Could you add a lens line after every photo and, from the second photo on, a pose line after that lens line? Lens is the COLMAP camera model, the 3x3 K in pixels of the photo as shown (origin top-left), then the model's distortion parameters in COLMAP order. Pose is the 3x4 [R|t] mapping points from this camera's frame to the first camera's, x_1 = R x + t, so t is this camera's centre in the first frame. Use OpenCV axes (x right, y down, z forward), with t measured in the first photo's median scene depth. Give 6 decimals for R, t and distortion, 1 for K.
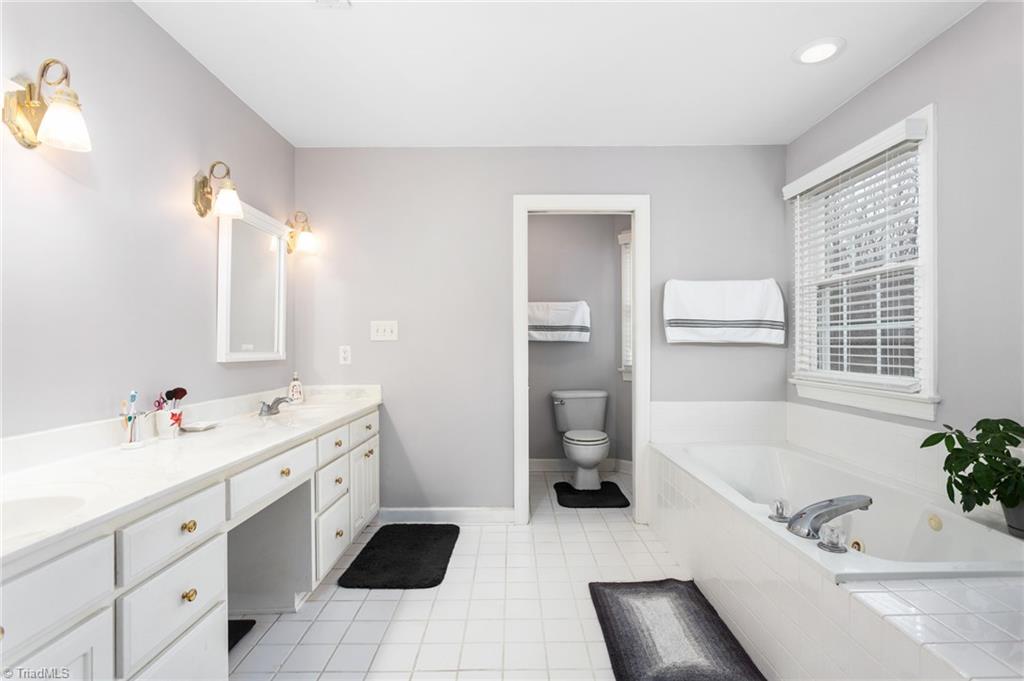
lens RADIAL K [[486.7, 0, 515.0], [0, 486.7, 343.0], [0, 0, 1]] dist [-0.003466, 0.002339]
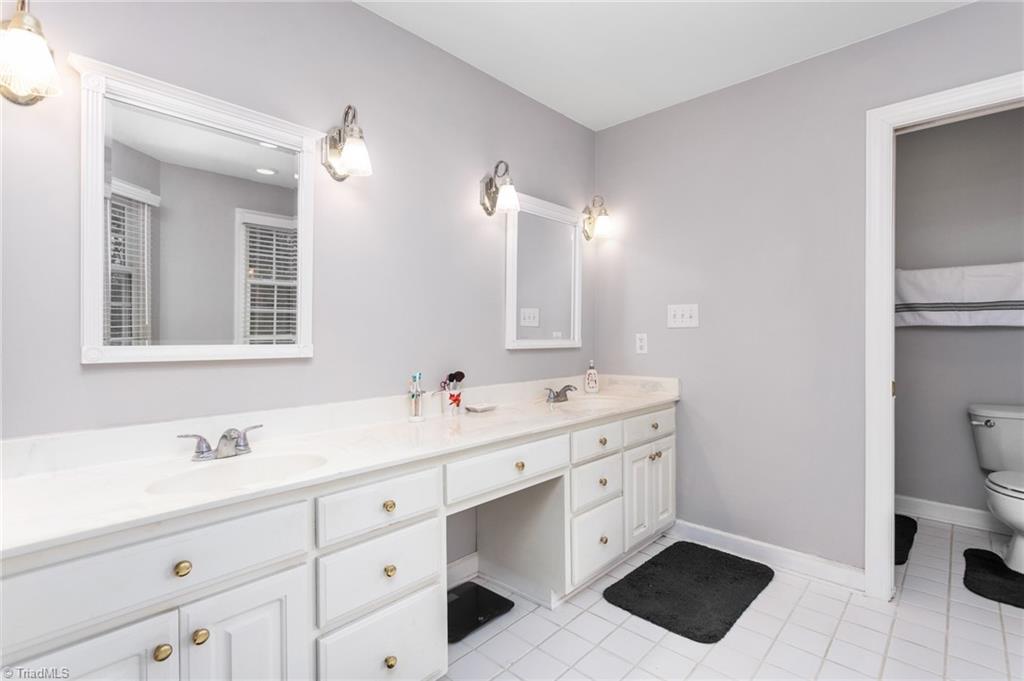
lens RADIAL K [[486.7, 0, 510.8], [0, 486.7, 336.4], [0, 0, 1]] dist [-0.003466, 0.002339]
pose [[0.734036, 0.005479, -0.679088, 0.117194], [0.004019, 0.999915, 0.012411, -0.001288], [0.679099, -0.011839, 0.733951, 0.199206]]
